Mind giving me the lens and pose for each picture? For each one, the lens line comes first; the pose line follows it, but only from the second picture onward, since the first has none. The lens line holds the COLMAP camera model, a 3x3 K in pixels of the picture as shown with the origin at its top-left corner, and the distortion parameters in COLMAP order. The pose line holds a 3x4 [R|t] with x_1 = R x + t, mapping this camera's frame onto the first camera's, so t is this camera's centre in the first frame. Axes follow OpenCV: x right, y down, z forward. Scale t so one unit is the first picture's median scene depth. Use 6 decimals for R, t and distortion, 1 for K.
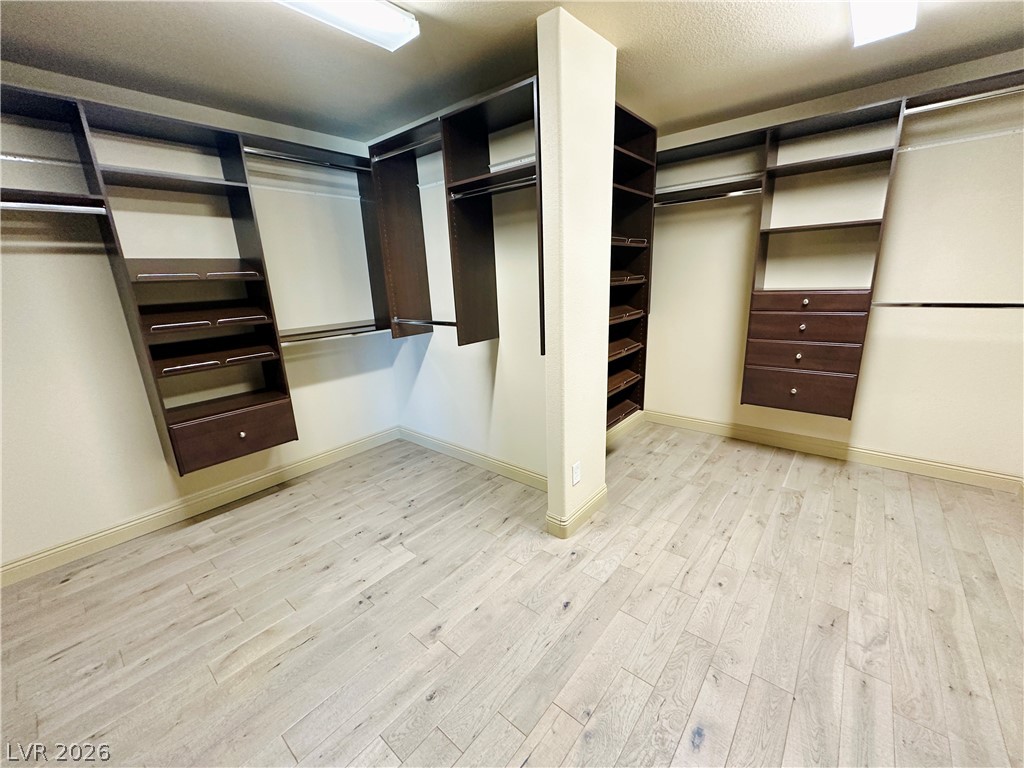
lens RADIAL K [[408.8, 0, 512.7], [0, 408.8, 383.6], [0, 0, 1]] dist [-0.002482, 0.000805]
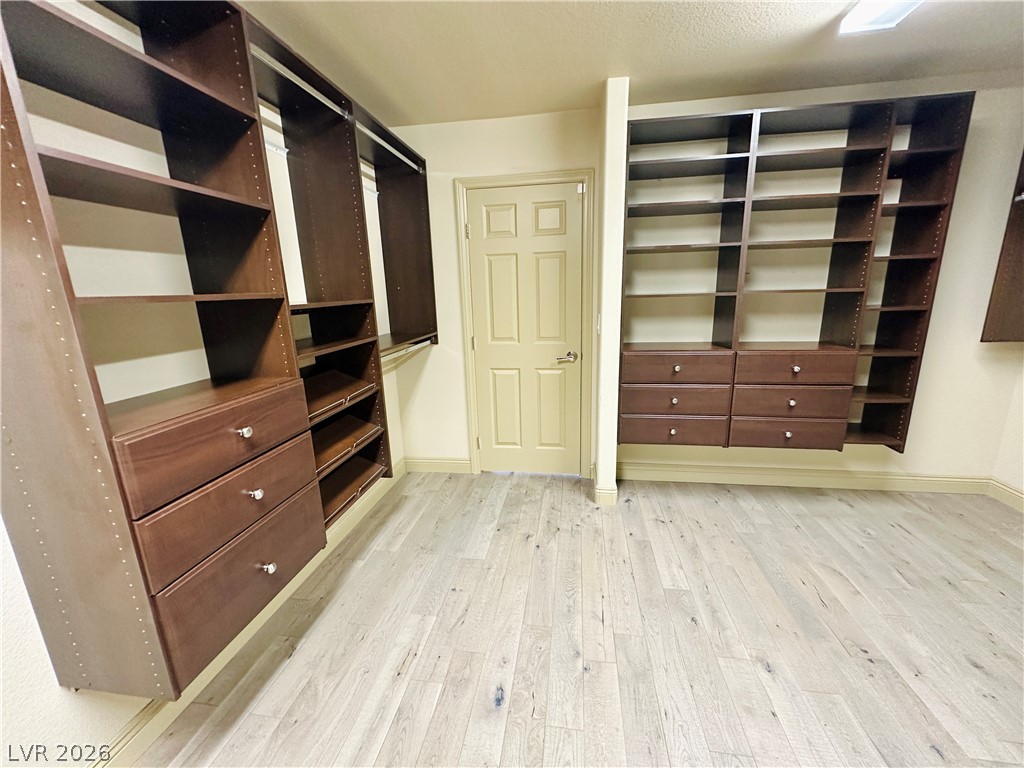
lens RADIAL K [[408.8, 0, 512.7], [0, 408.8, 383.5], [0, 0, 1]] dist [-0.002482, 0.000805]
pose [[-0.851063, 0.181792, -0.492588, 0.725077], [-0.073707, 0.887496, 0.454883, -0.365853], [0.519864, 0.423441, -0.741916, 1.317253]]
